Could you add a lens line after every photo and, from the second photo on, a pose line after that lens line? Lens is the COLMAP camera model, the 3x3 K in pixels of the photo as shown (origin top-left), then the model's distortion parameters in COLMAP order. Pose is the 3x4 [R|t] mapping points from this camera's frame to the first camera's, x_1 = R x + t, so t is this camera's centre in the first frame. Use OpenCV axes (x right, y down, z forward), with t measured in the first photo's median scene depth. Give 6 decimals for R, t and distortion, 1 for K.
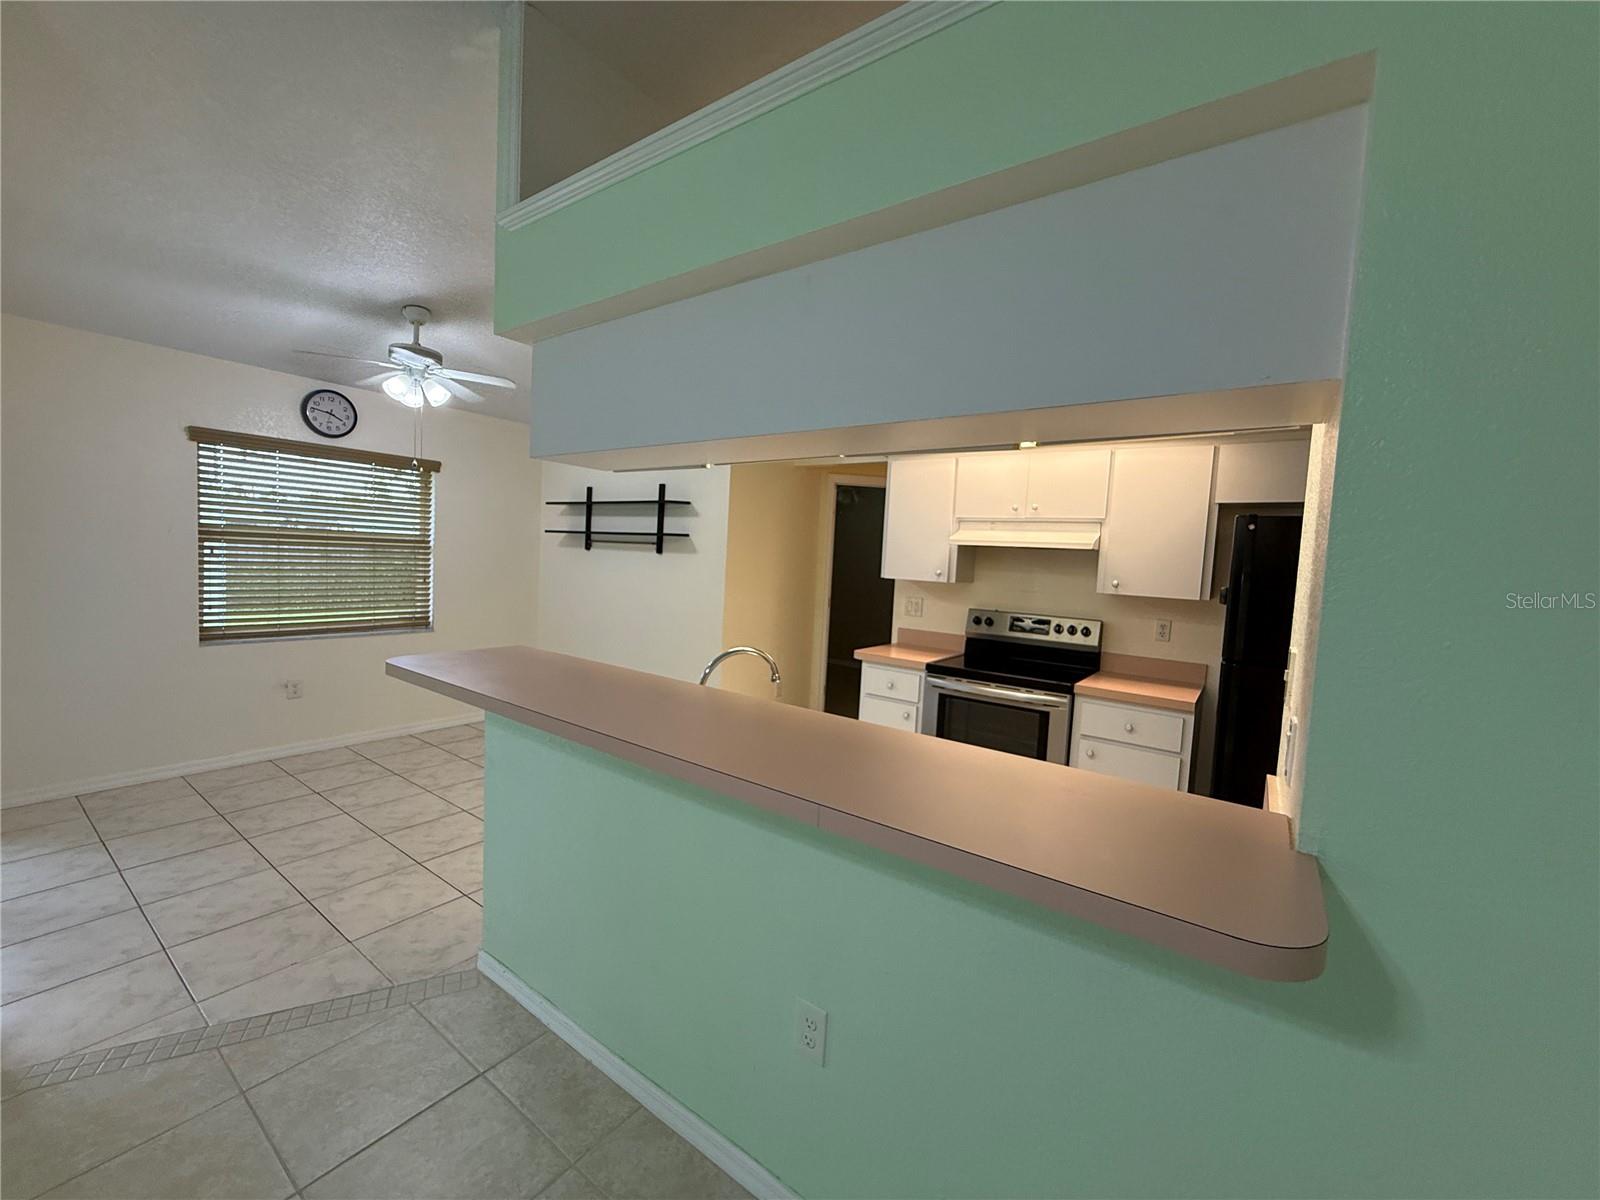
lens RADIAL K [[636.7, 0, 793.2], [0, 636.7, 600.5], [0, 0, 1]] dist [-0.004998, 0.001251]
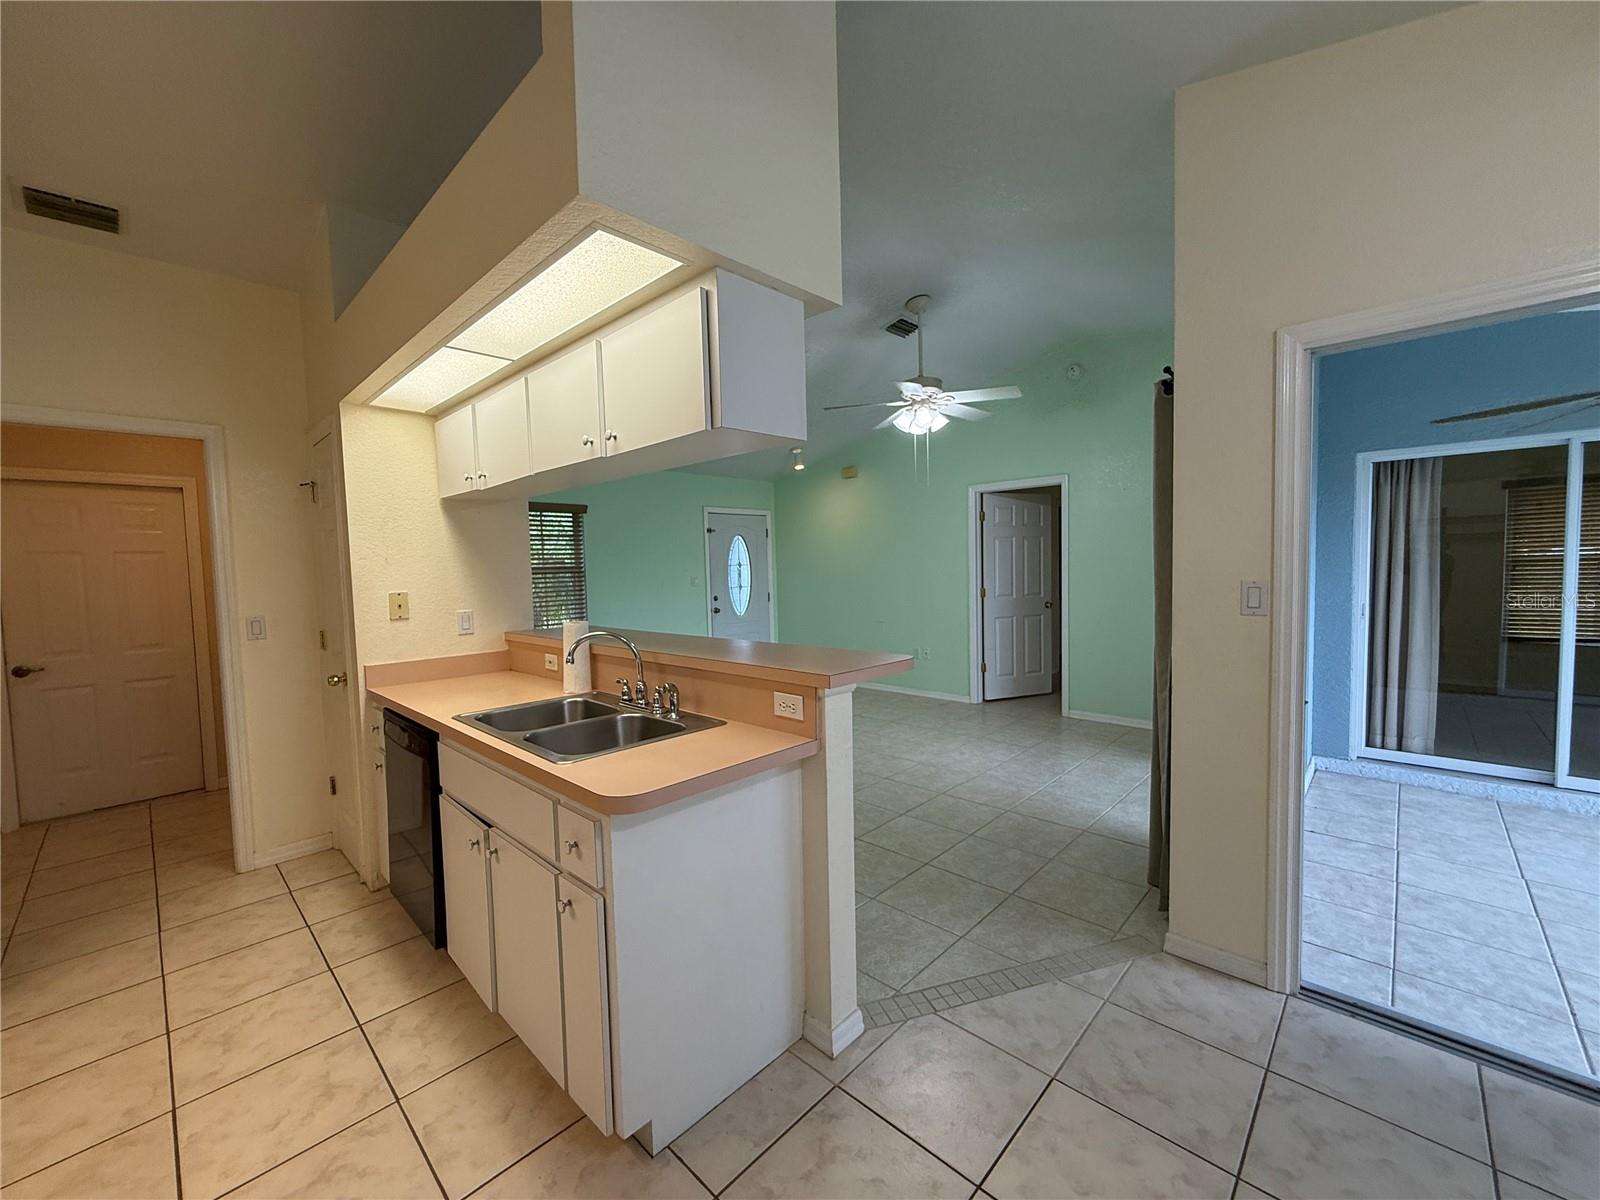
lens RADIAL K [[636.7, 0, 799.3], [0, 636.7, 597.3], [0, 0, 1]] dist [-0.004998, 0.001251]
pose [[-0.991512, -0.031917, 0.126034, -0.267673], [-0.015593, 0.991594, 0.128446, -0.062650], [-0.129074, 0.125391, -0.983675, 0.949099]]
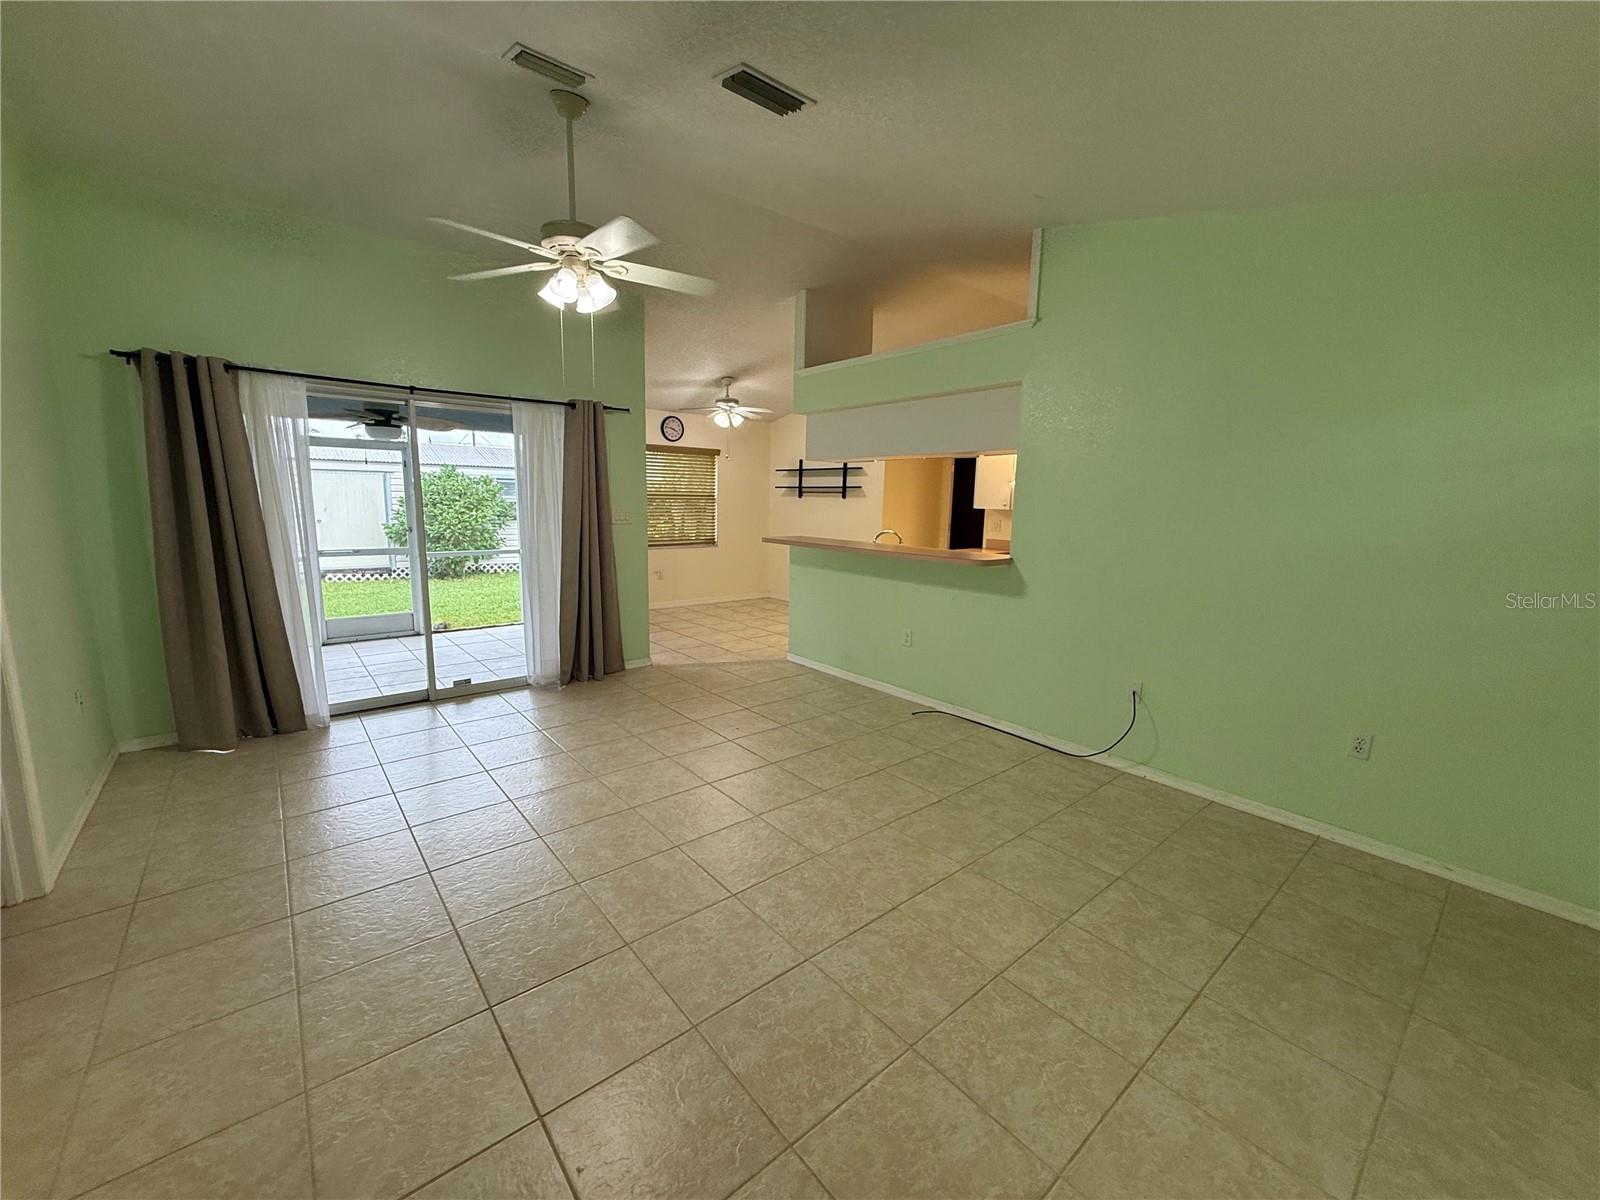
lens RADIAL K [[636.7, 0, 796.2], [0, 636.7, 590.0], [0, 0, 1]] dist [-0.004998, 0.001251]
pose [[0.970735, 0.003827, -0.240122, 0.085406], [0.011607, 0.997957, 0.062825, 0.070090], [0.239872, -0.063774, 0.968708, -0.784872]]
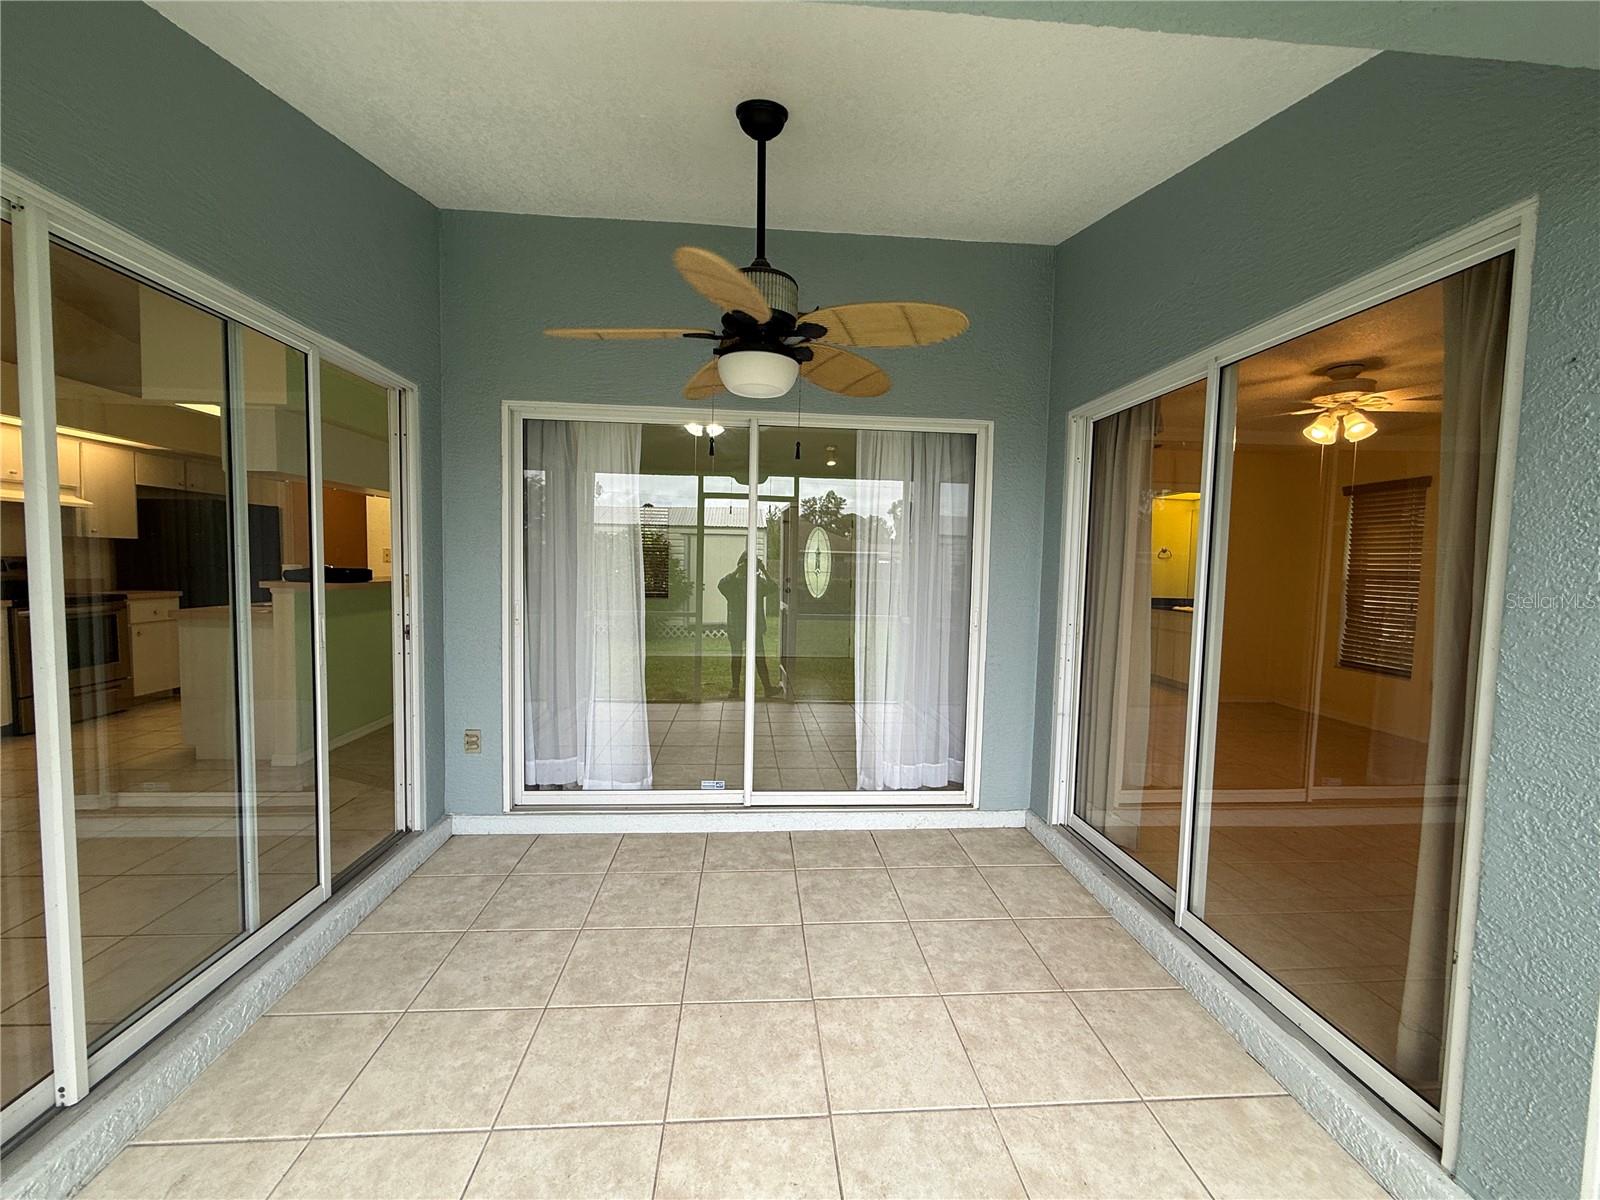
lens RADIAL K [[636.7, 0, 796.8], [0, 636.7, 603.3], [0, 0, 1]] dist [-0.004998, 0.001251]
pose [[-0.651286, -0.113133, 0.750351, -1.387806], [0.001227, 0.988665, 0.150130, -0.064623], [-0.758831, 0.098699, -0.643765, 0.556152]]
